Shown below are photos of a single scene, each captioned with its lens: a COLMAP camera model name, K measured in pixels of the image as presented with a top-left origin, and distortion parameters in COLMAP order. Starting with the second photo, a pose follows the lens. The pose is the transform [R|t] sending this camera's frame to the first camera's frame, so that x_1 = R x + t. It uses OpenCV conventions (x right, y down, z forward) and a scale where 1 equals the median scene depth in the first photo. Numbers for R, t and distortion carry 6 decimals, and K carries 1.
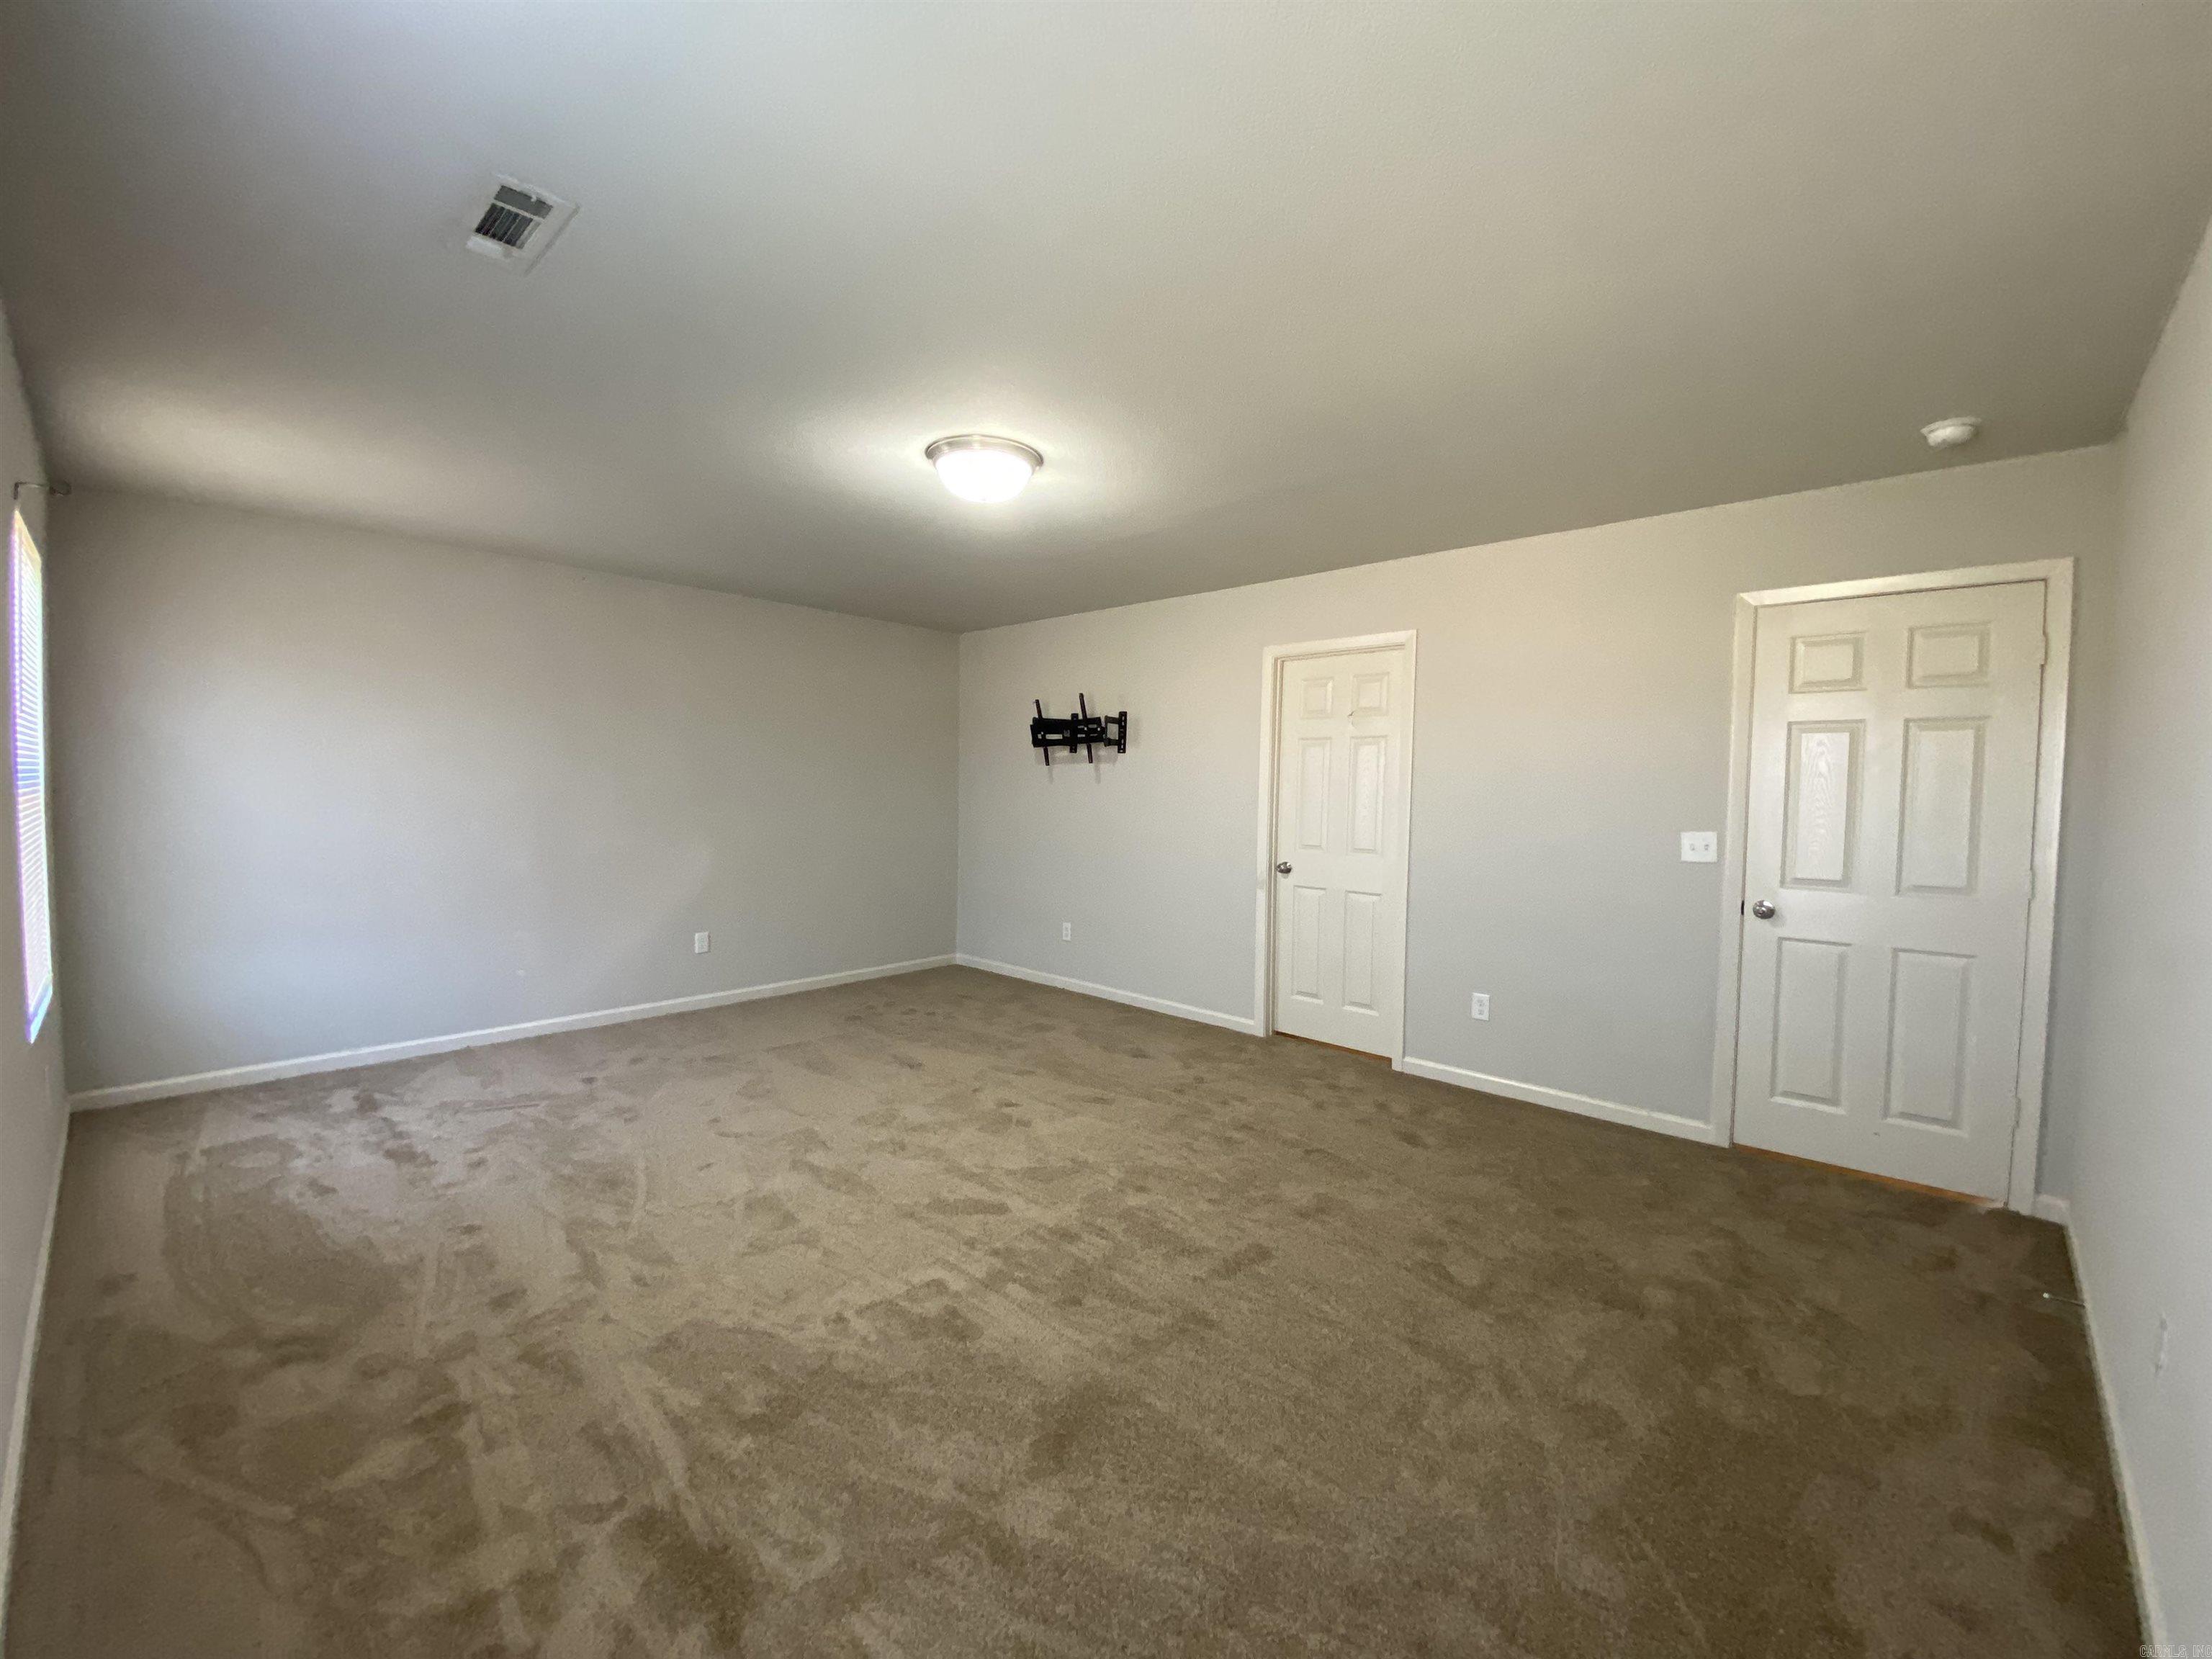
lens RADIAL K [[922.4, 0, 1106.0], [0, 922.4, 829.5], [0, 0, 1]] dist [-0.043395, -0.000372]
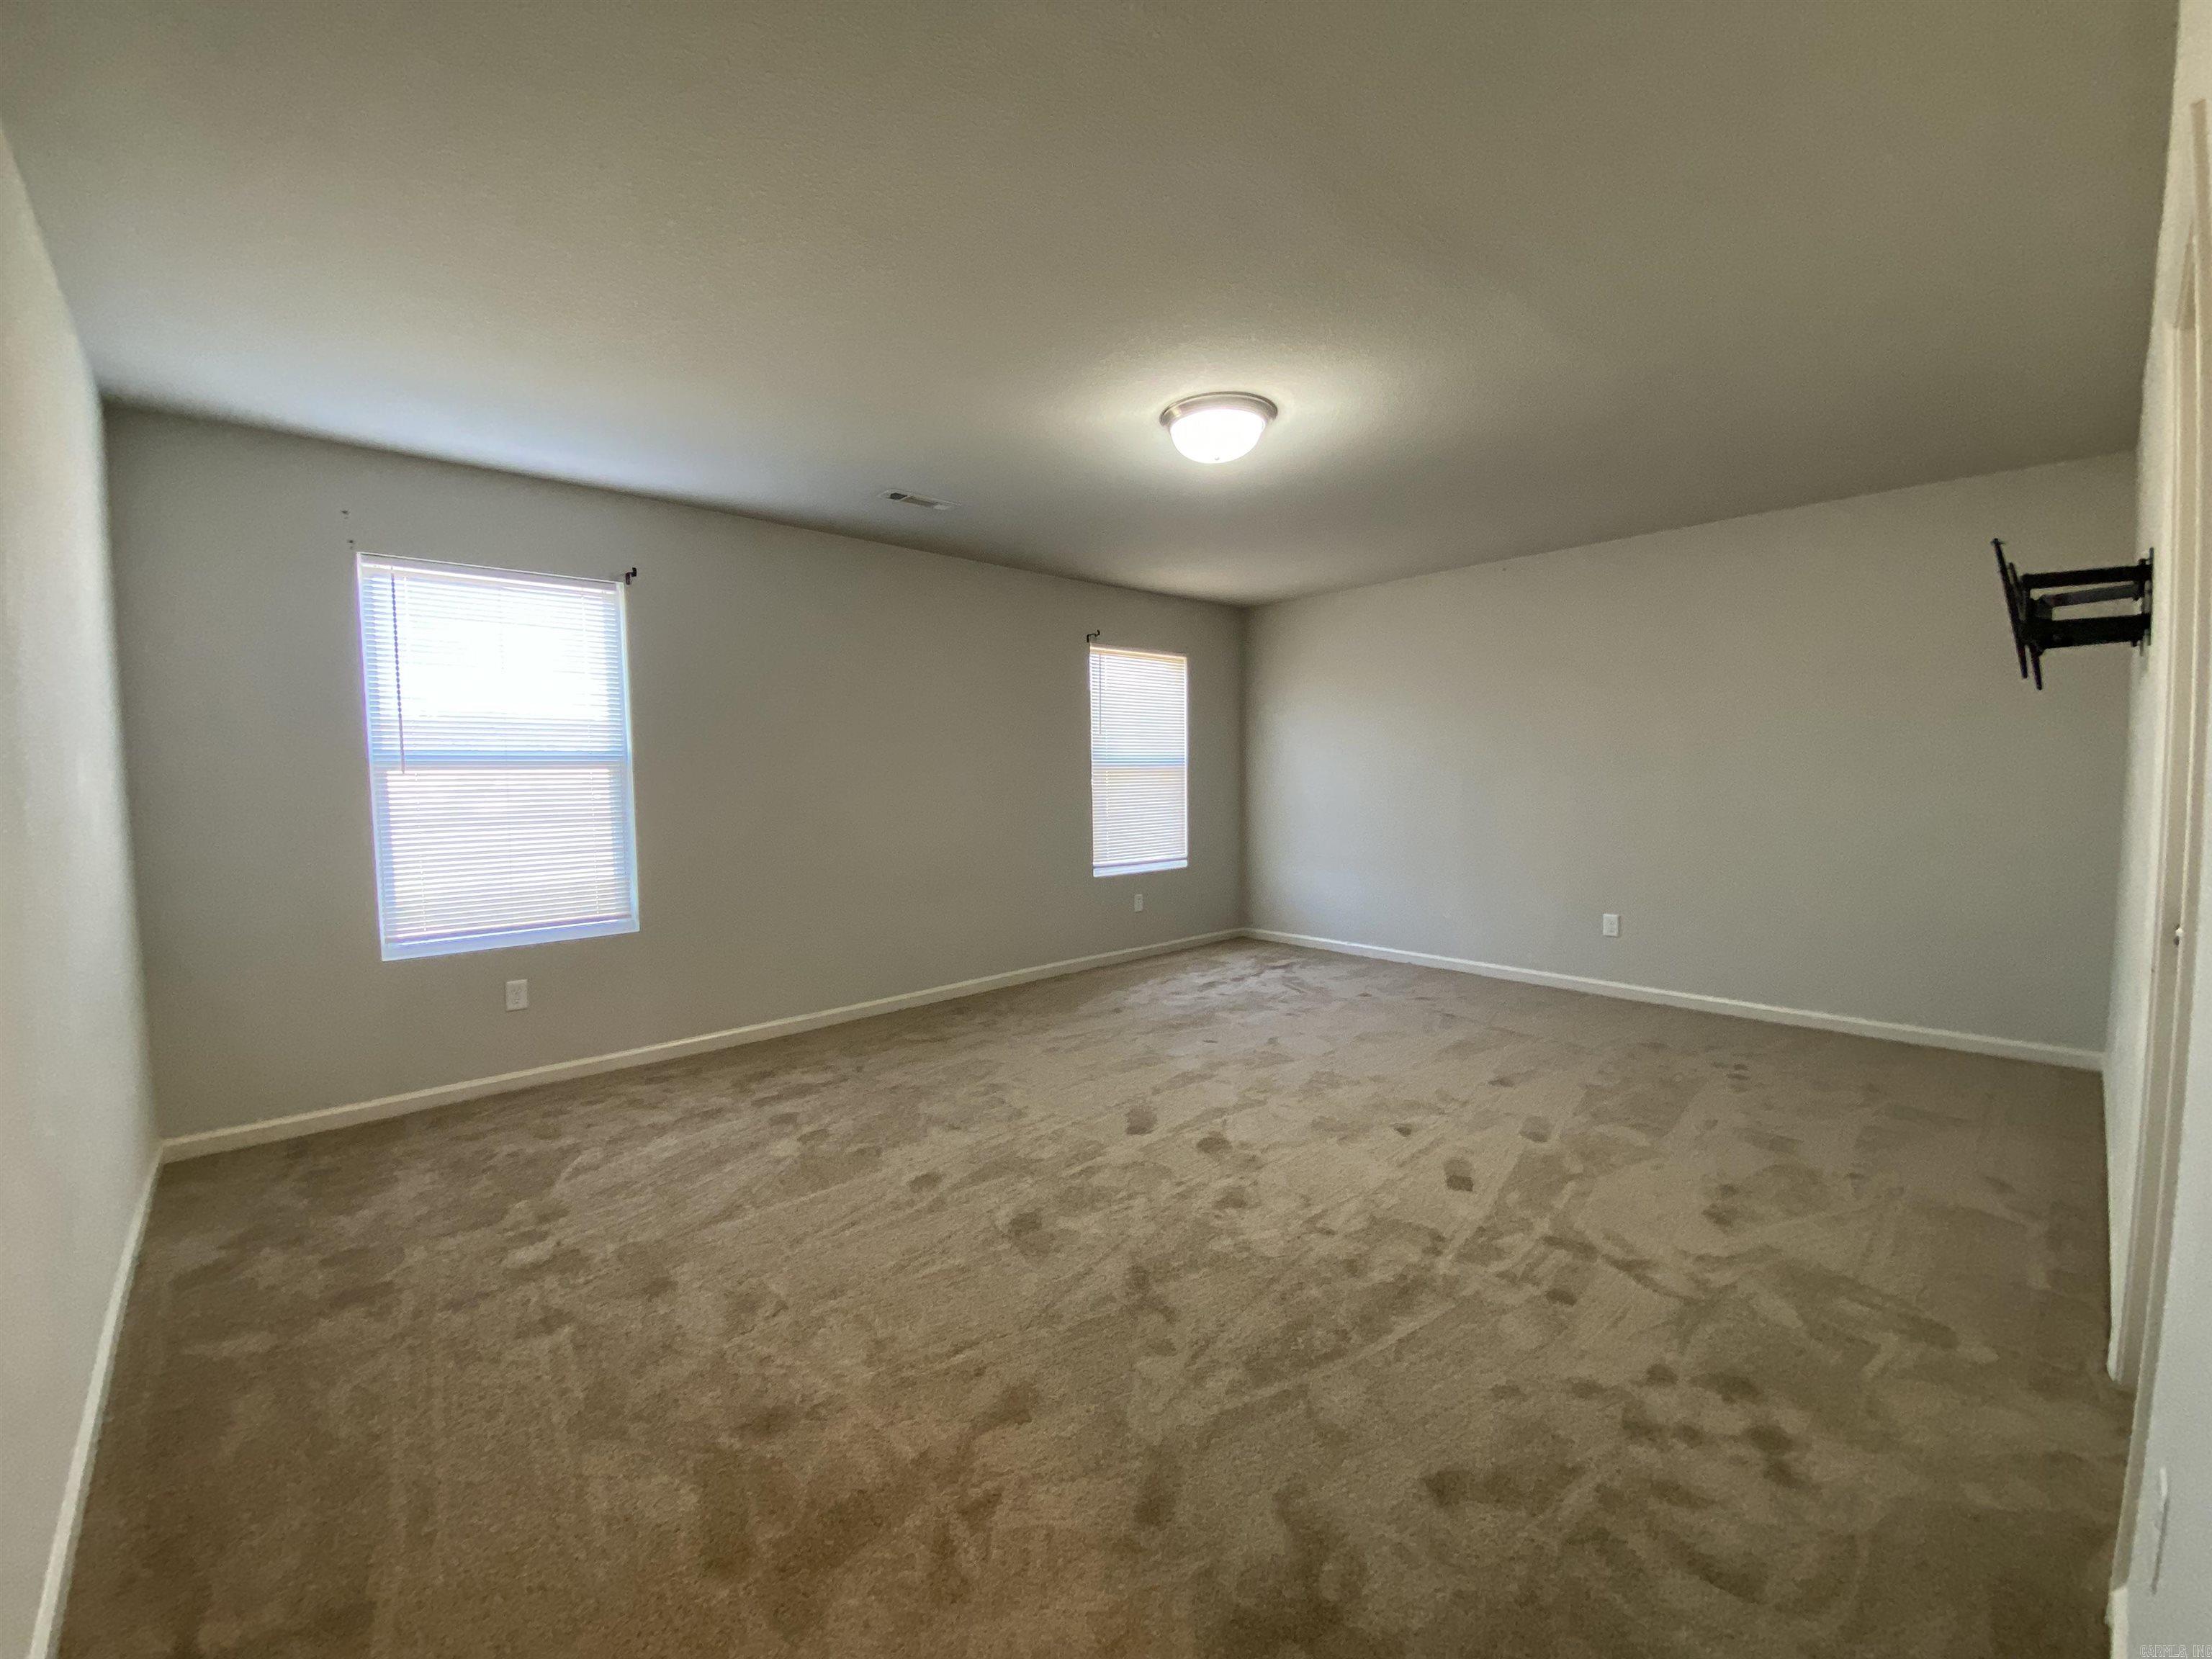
lens RADIAL K [[922.4, 0, 1106.0], [0, 922.4, 829.5], [0, 0, 1]] dist [-0.043395, -0.000372]
pose [[-0.080808, 0.073154, -0.994041, 0.795281], [-0.045766, 0.995979, 0.077017, -0.034352], [0.995678, 0.051717, -0.077135, 0.829398]]
